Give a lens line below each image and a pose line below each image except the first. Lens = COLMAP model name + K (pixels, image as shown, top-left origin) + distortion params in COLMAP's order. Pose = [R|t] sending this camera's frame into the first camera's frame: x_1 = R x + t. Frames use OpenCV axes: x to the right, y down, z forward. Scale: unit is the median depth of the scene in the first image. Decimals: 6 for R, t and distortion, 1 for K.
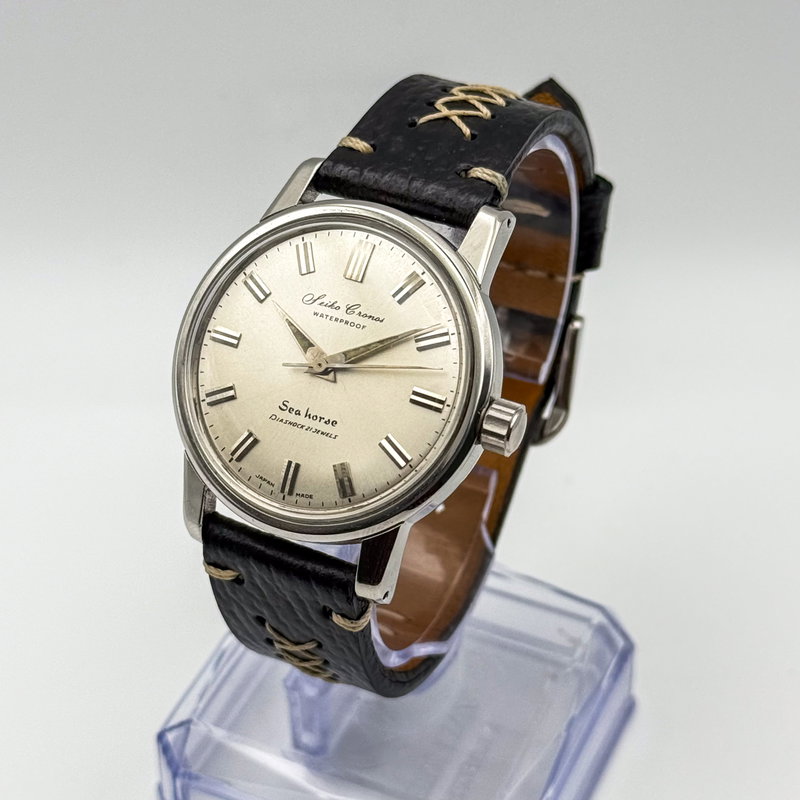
lens RADIAL K [[2217.1, 0, 400.0], [0, 2217.1, 400.0], [0, 0, 1]] dist [0.254525, -0.000510]
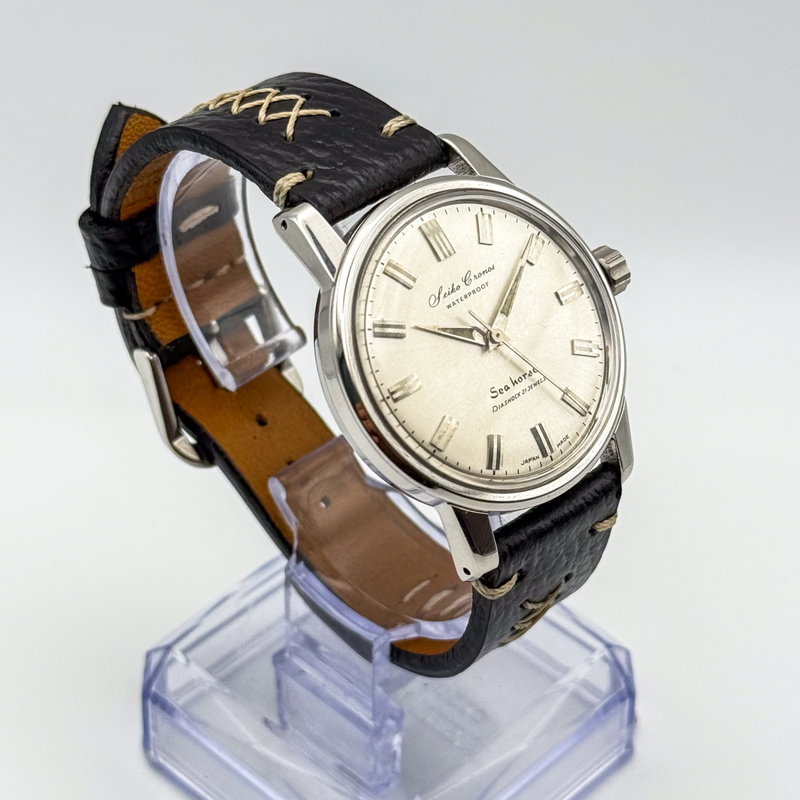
lens RADIAL K [[2217.1, 0, 400.0], [0, 2217.1, 400.0], [0, 0, 1]] dist [0.254525, -0.000510]
pose [[0.334442, -0.582857, 0.740558, -0.797009], [0.580657, 0.746376, 0.325206, -0.339786], [-0.742284, 0.321248, 0.588060, 0.438263]]
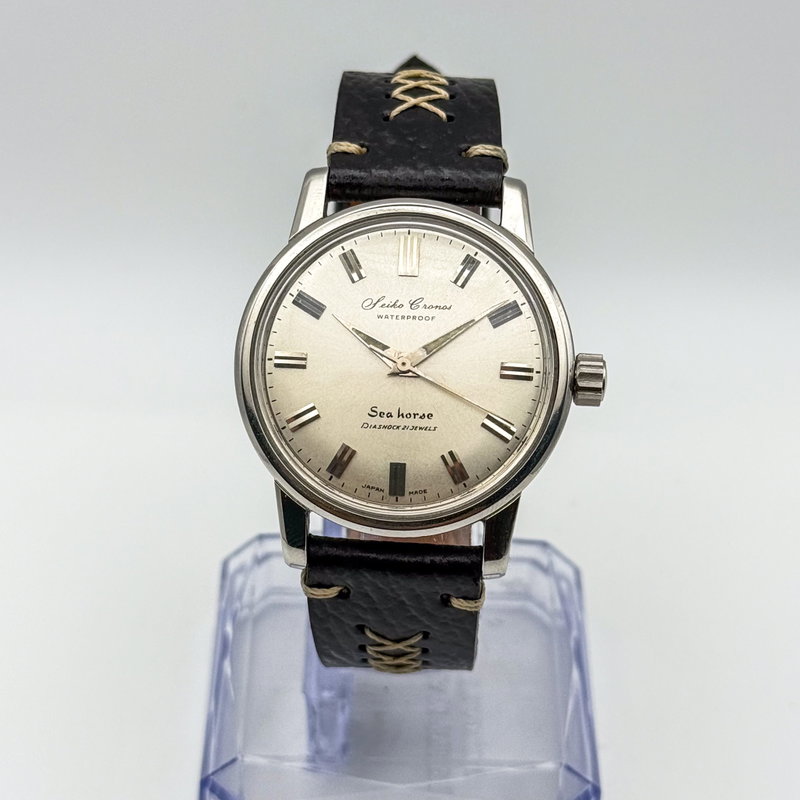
lens RADIAL K [[2217.1, 0, 400.0], [0, 2217.1, 400.0], [0, 0, 1]] dist [0.254525, -0.000510]
pose [[0.910998, -0.234852, 0.339009, -0.377281], [0.231568, 0.971495, 0.050736, -0.050465], [-0.341261, 0.032283, 0.939414, 0.044979]]
